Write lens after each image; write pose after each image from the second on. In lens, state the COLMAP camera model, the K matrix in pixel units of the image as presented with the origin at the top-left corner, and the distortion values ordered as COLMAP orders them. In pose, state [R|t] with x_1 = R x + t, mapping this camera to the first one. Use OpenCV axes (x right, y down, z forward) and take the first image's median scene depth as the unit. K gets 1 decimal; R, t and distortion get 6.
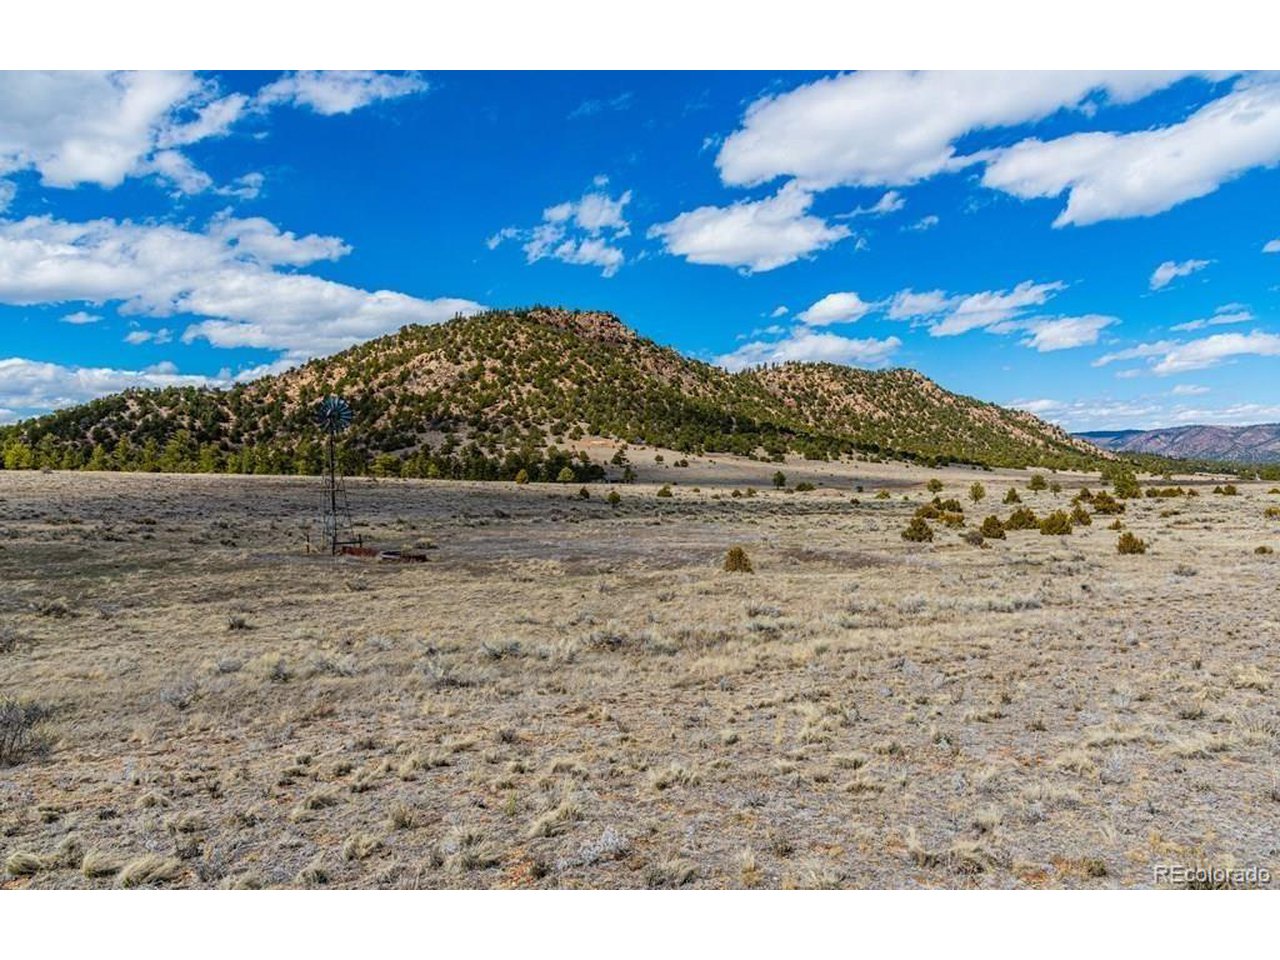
lens RADIAL K [[866.1, 0, 634.6], [0, 866.1, 502.2], [0, 0, 1]] dist [0.035097, -0.025653]
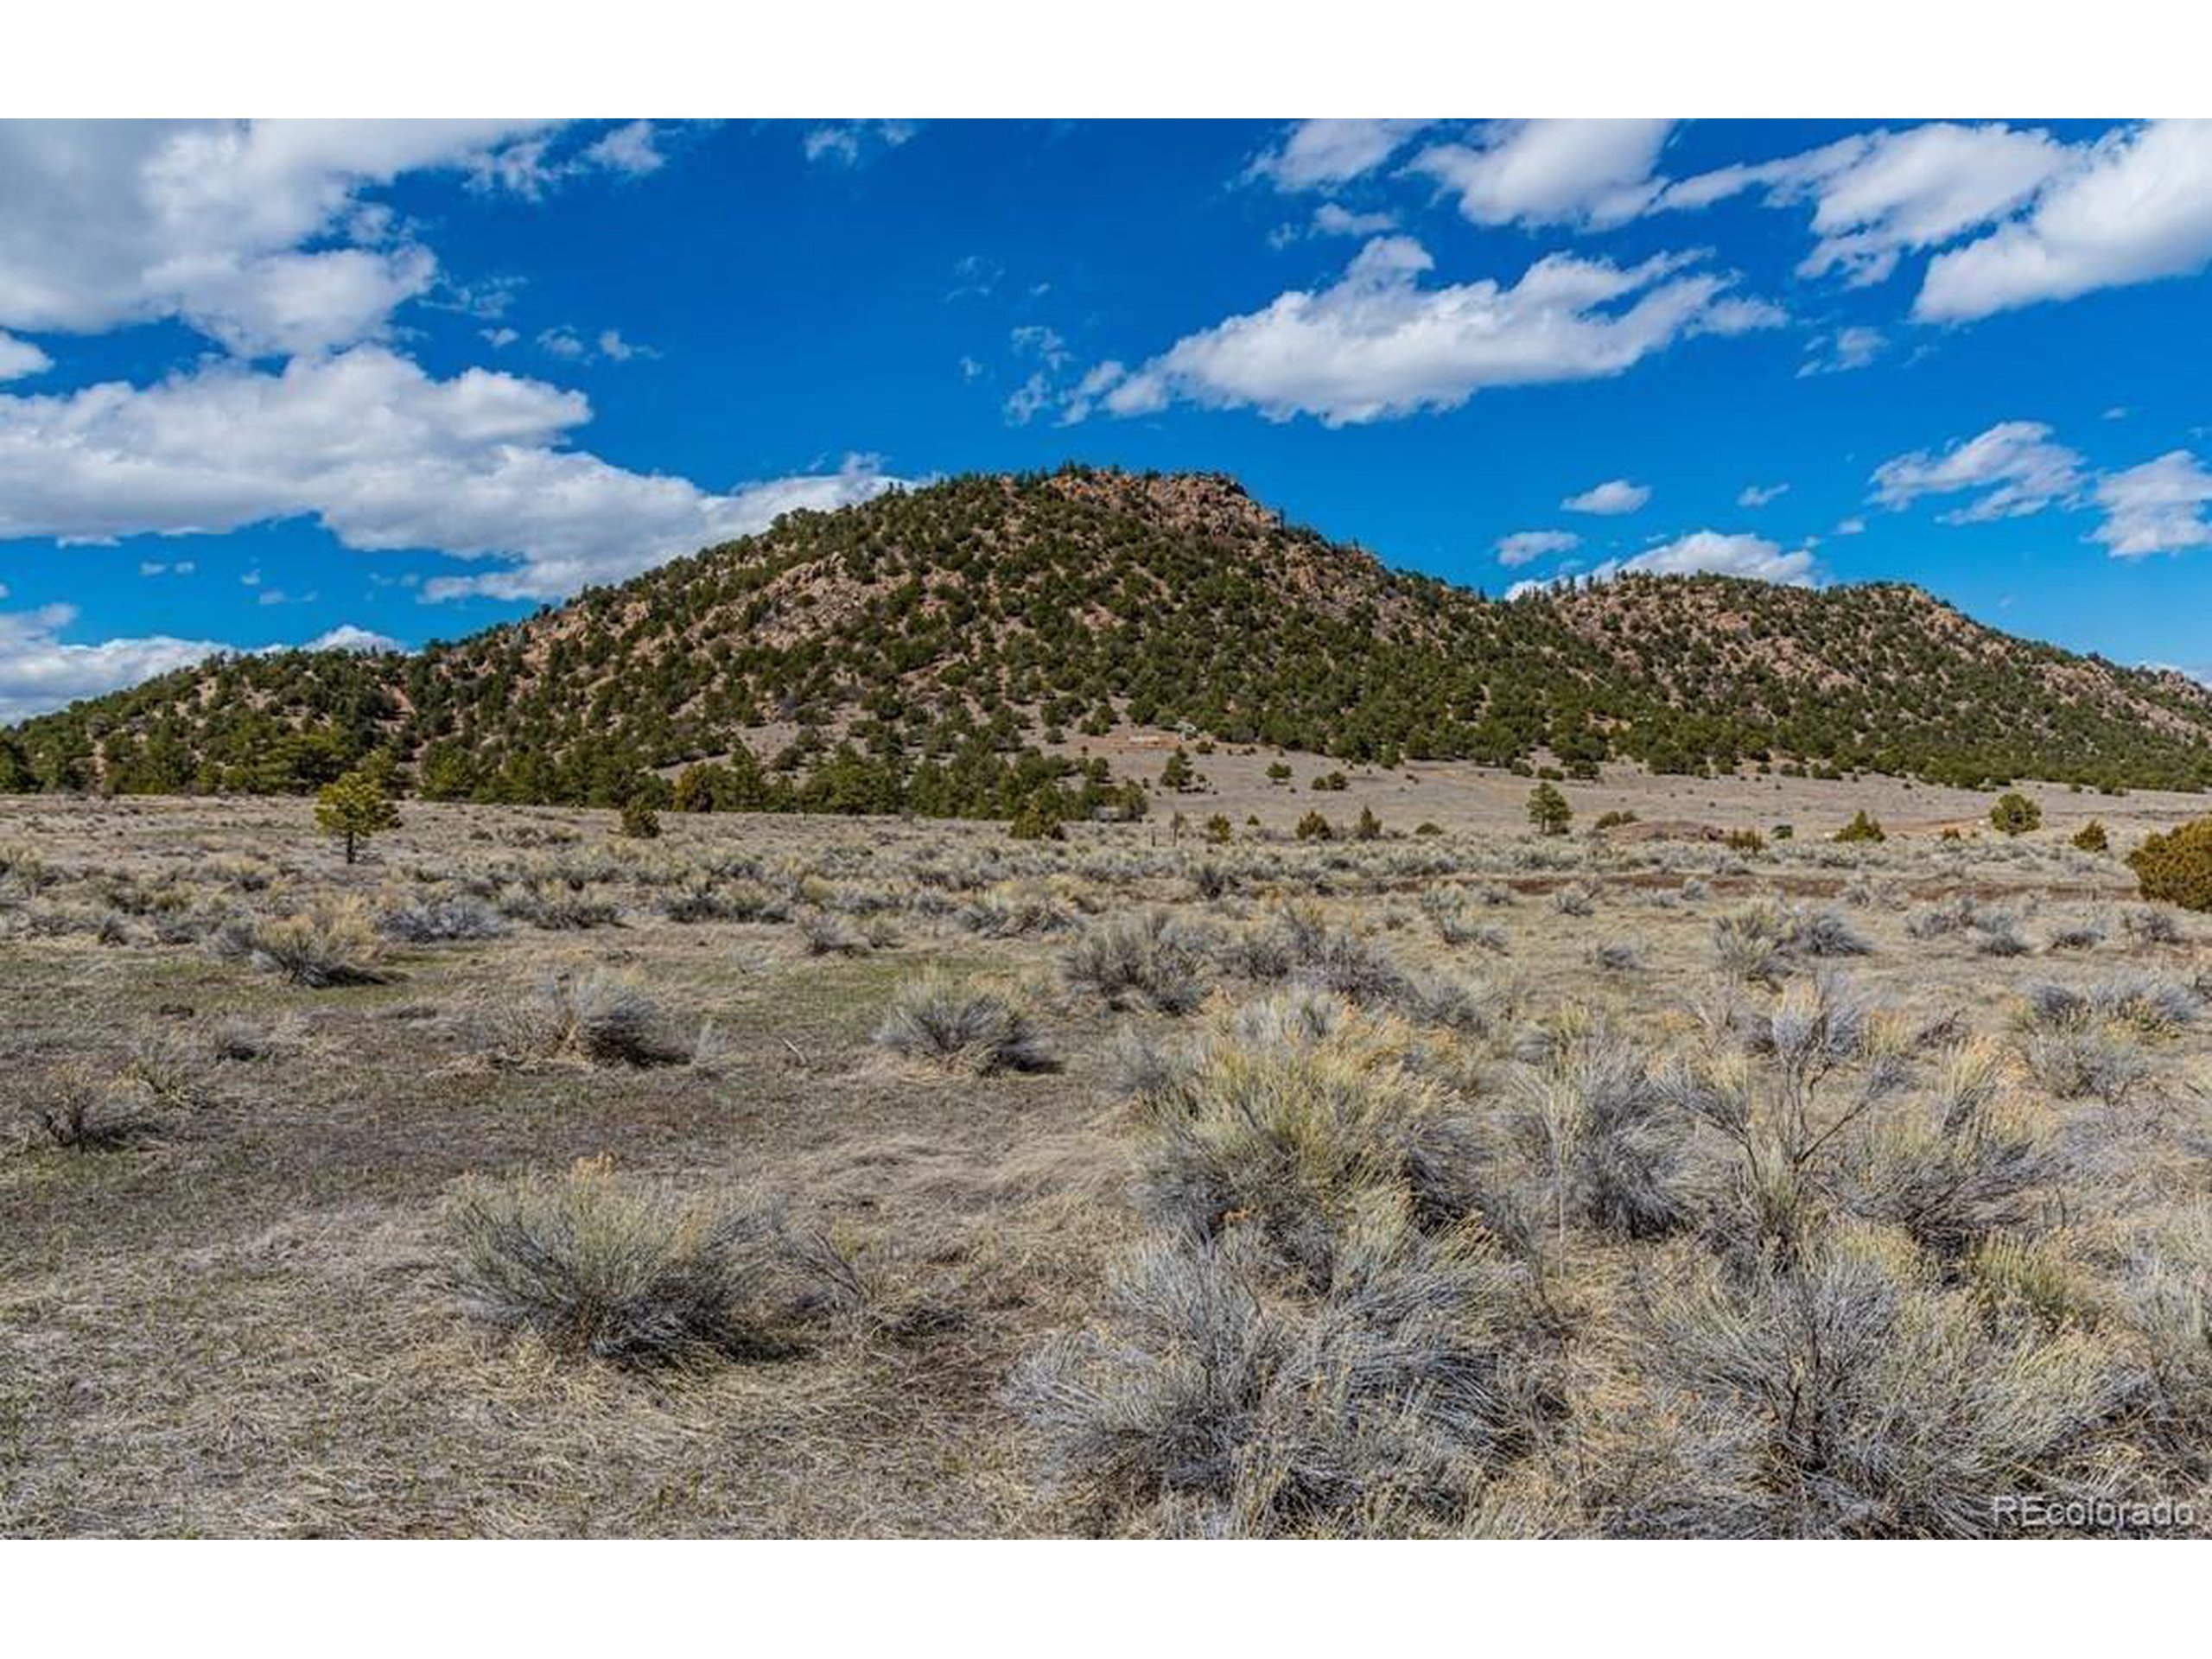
lens RADIAL K [[1671.4, 0, 1099.5], [0, 1671.4, 860.4], [0, 0, 1]] dist [0.028795, -0.045257]
pose [[0.990390, -0.010475, -0.137906, 0.037113], [0.008485, 0.999851, -0.015014, 0.002373], [0.138043, 0.013700, 0.990331, 0.135303]]
